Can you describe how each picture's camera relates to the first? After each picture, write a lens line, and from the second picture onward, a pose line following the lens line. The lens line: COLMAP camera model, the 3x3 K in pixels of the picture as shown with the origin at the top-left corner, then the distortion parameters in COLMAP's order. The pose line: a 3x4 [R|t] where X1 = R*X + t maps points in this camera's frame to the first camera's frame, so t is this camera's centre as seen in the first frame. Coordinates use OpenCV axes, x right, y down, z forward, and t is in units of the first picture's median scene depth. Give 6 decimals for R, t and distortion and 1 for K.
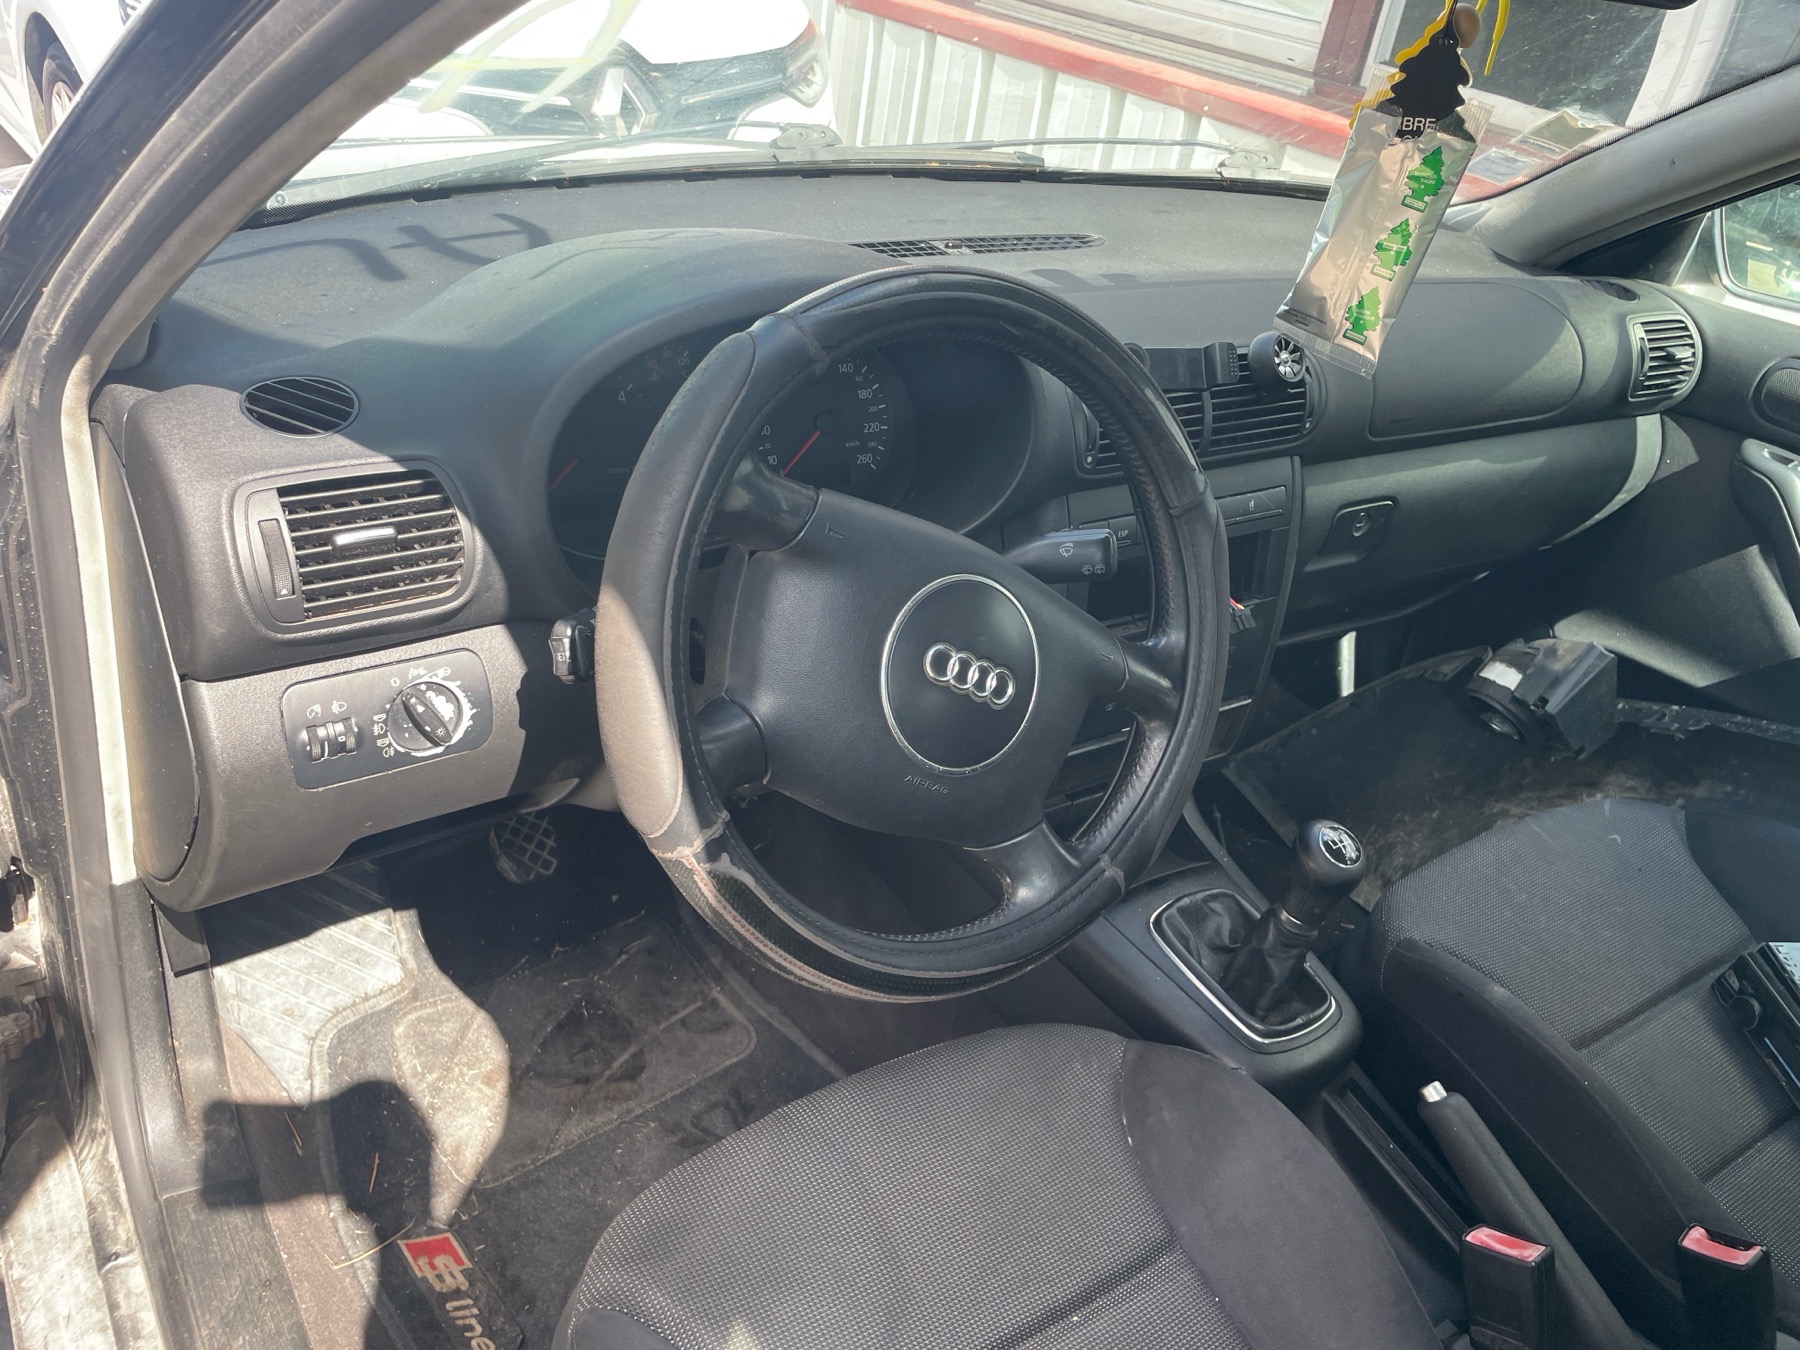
lens RADIAL K [[1373.5, 0, 887.7], [0, 1373.5, 683.9], [0, 0, 1]] dist [0.076062, -0.109097]
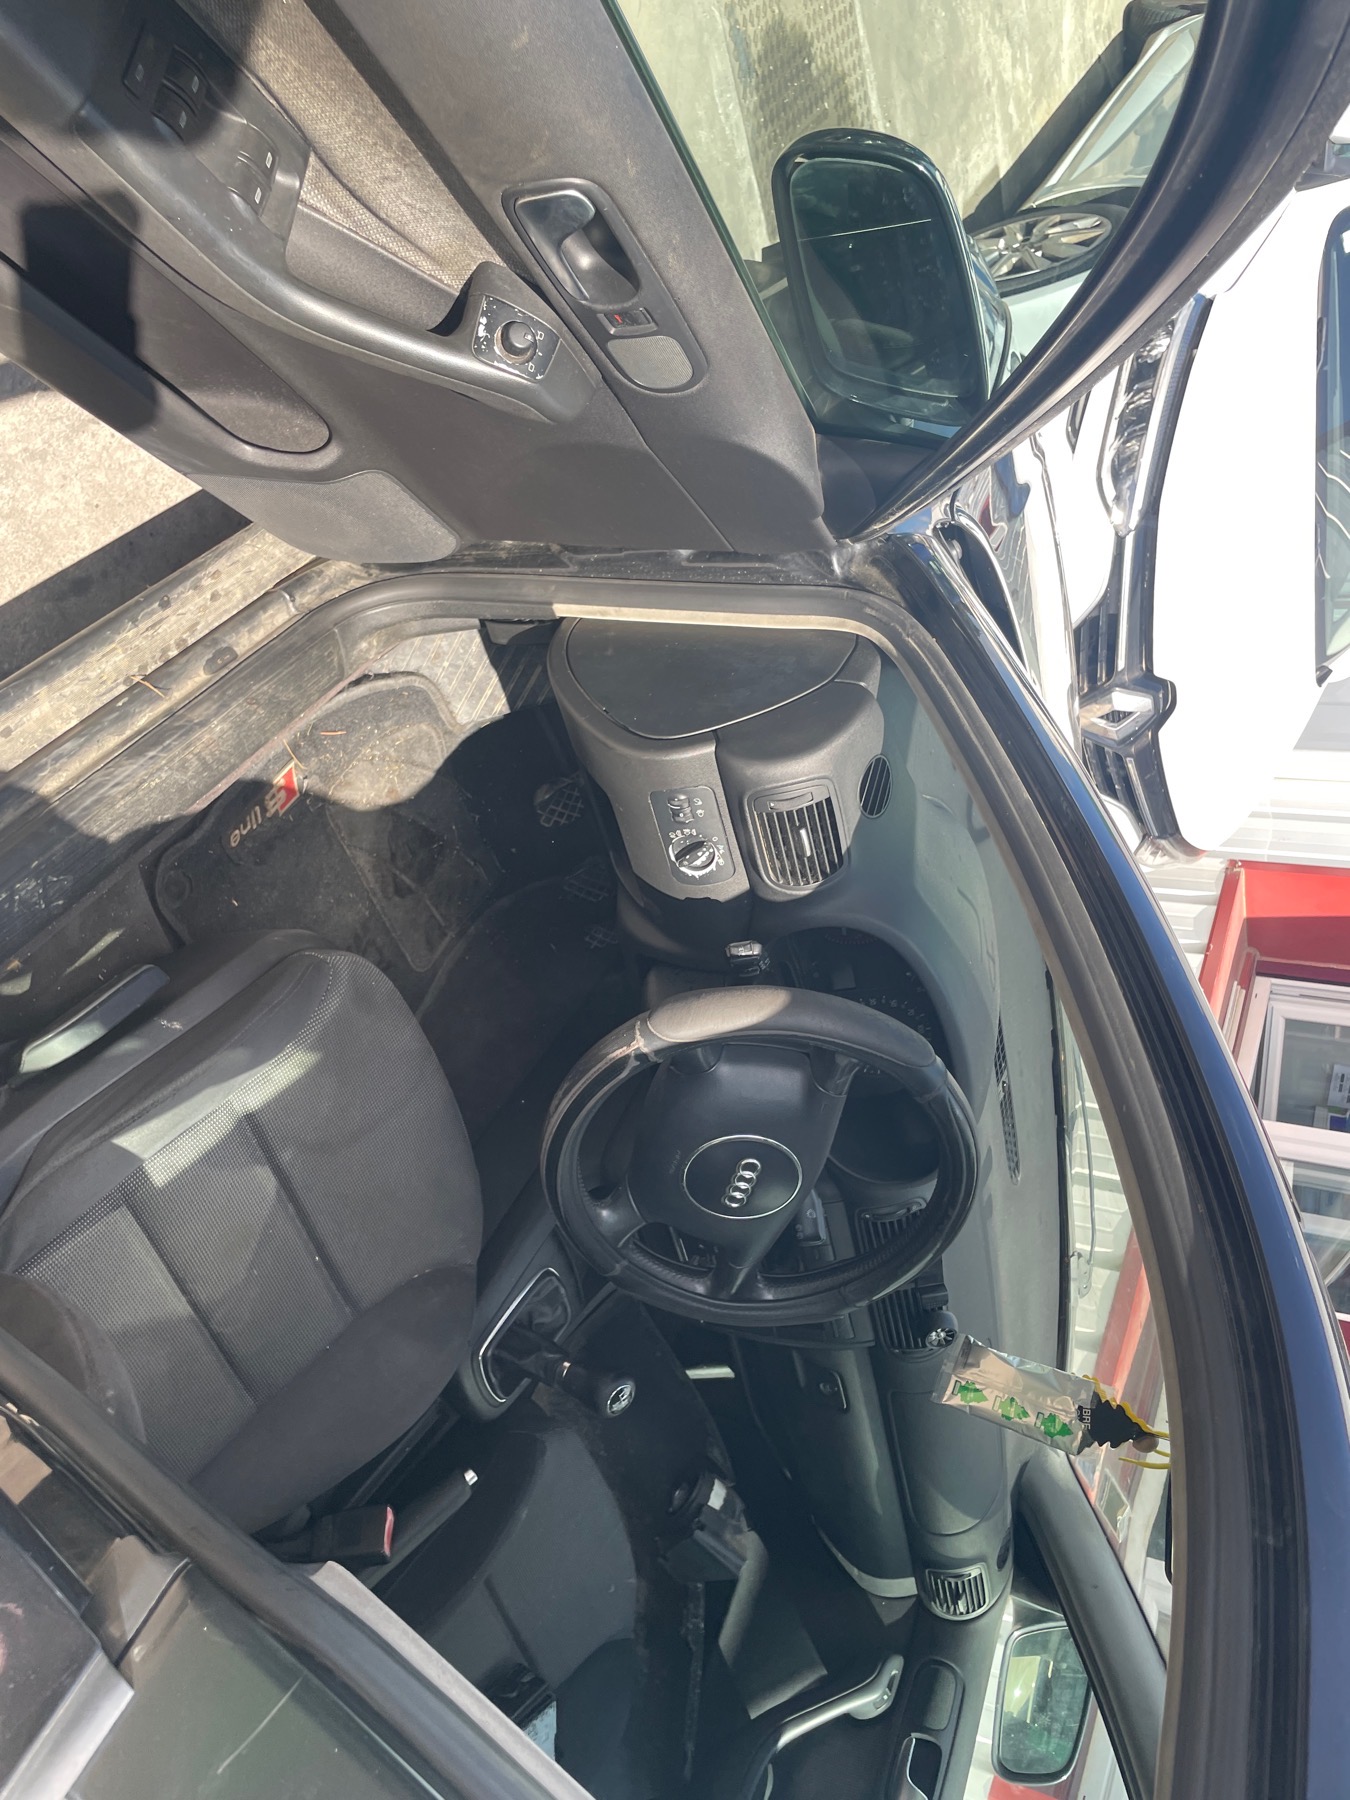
lens RADIAL K [[1373.5, 0, 669.9], [0, 1373.5, 888.8], [0, 0, 1]] dist [0.076062, -0.109097]
pose [[0.062625, 0.997973, 0.011316, -0.207982], [-0.996666, 0.063129, -0.051680, 0.093629], [-0.052289, -0.008041, 0.998600, -0.430925]]
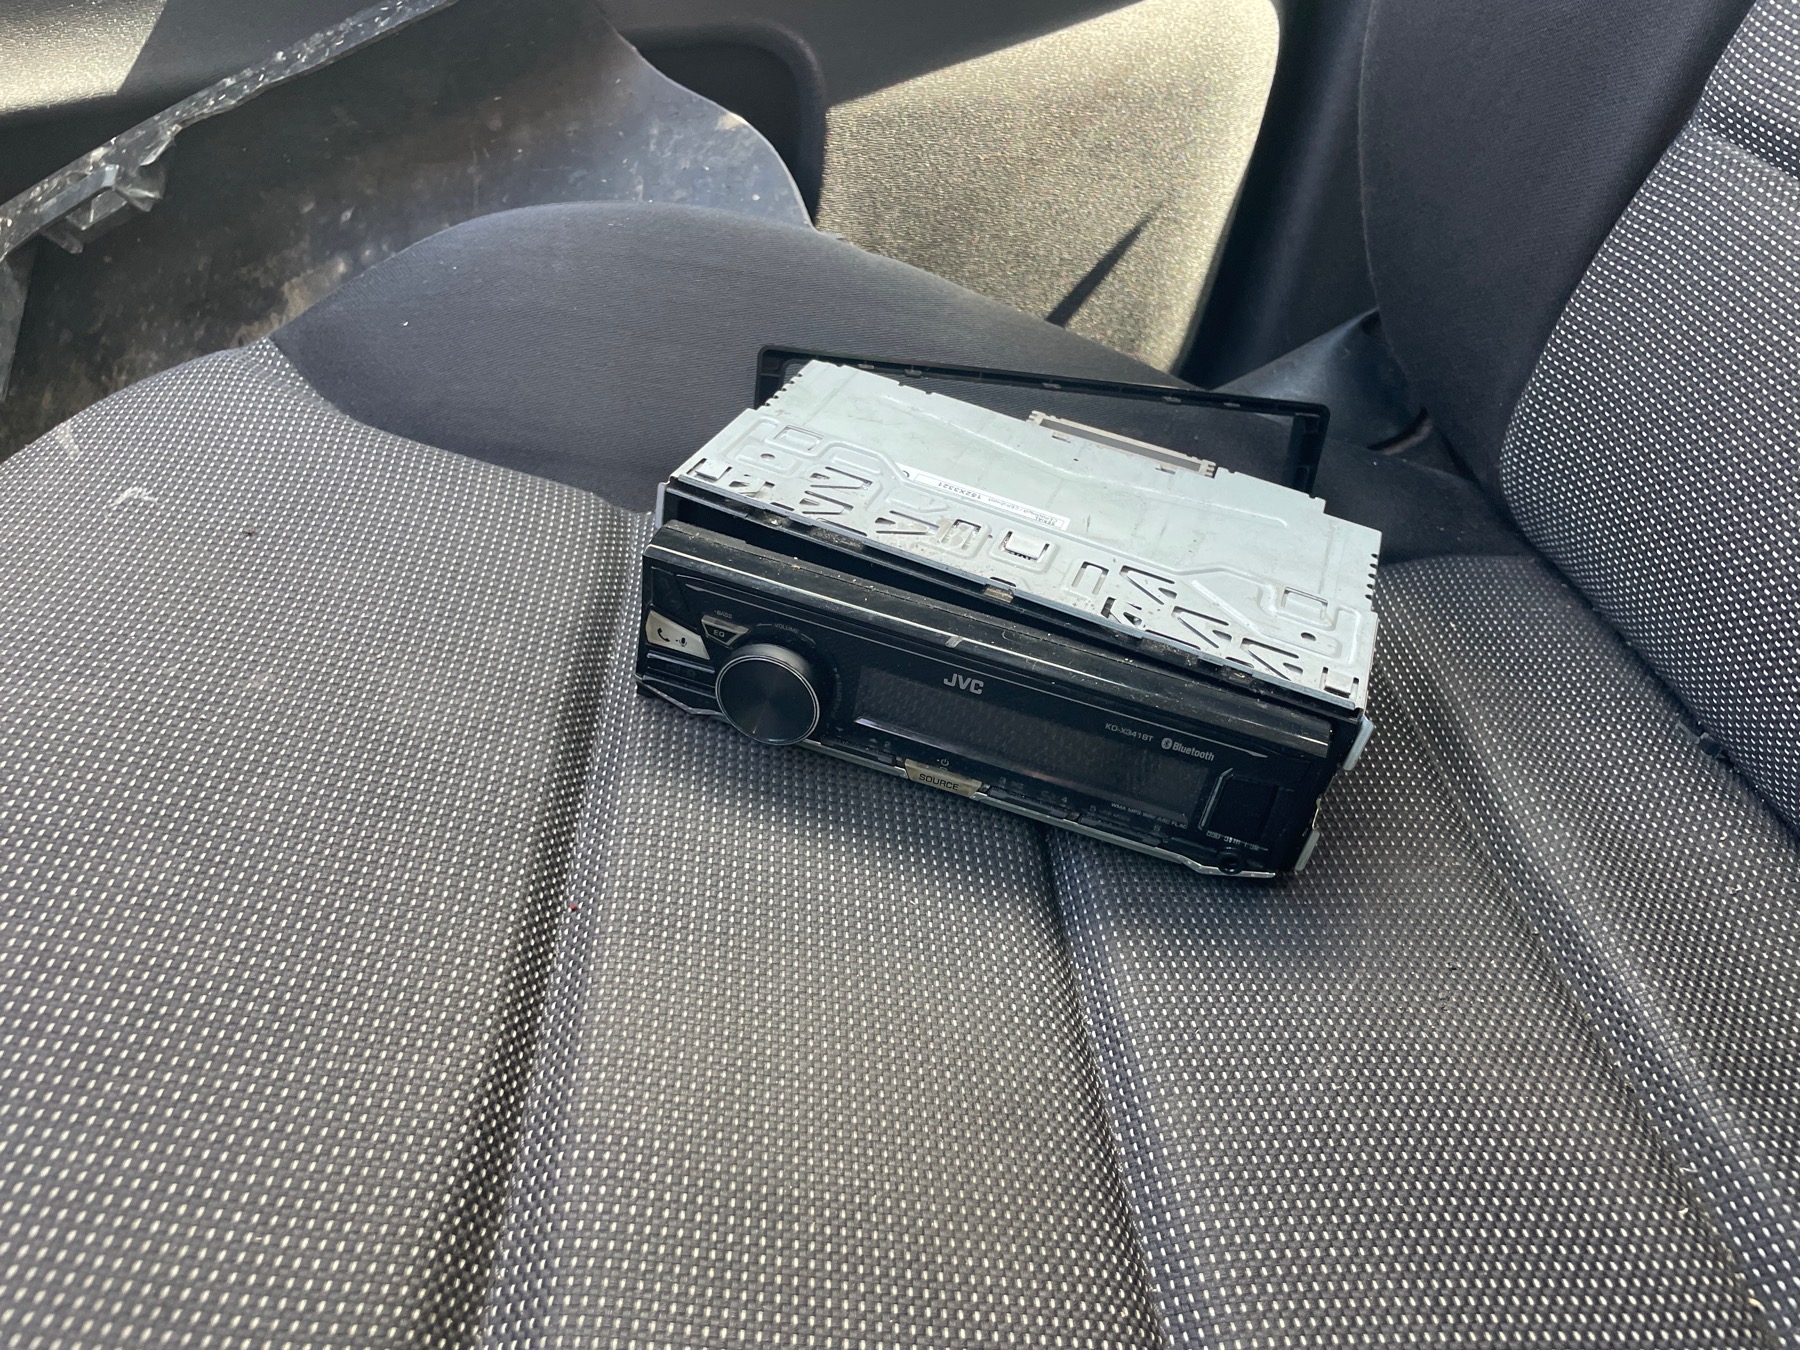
lens RADIAL K [[1373.5, 0, 899.7], [0, 1373.5, 661.7], [0, 0, 1]] dist [0.076062, -0.109097]
pose [[0.493409, -0.618074, 0.611991, 0.454359], [0.542696, 0.768608, 0.338706, 0.144962], [-0.679727, 0.165005, 0.714664, 0.769709]]
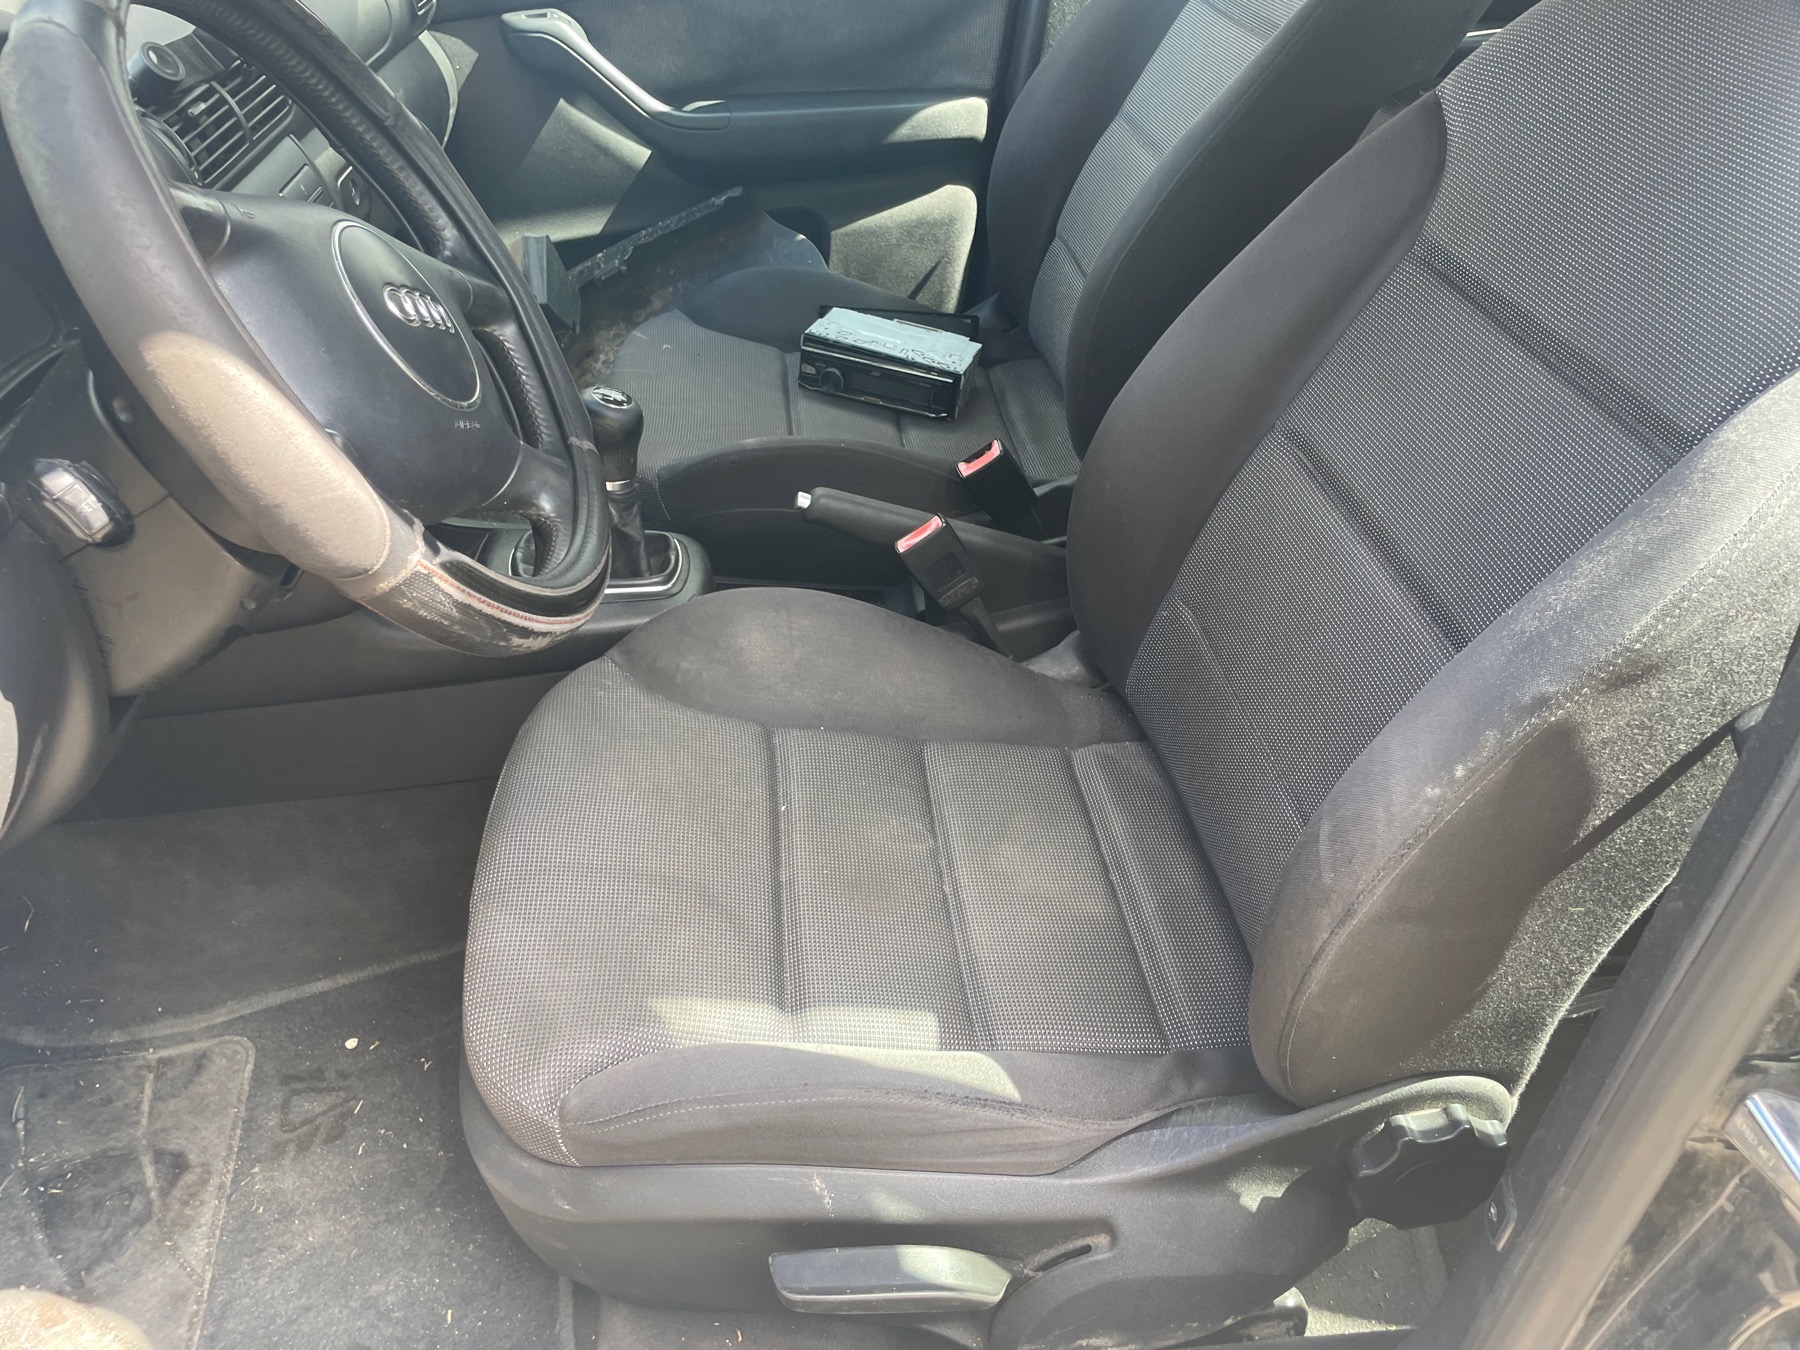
lens RADIAL K [[1373.5, 0, 898.1], [0, 1373.5, 658.2], [0, 0, 1]] dist [0.076062, -0.109097]
pose [[0.453720, -0.630930, 0.629337, -0.358188], [0.570430, 0.748196, 0.338840, 0.024567], [-0.684652, 0.205254, 0.699373, 0.086315]]
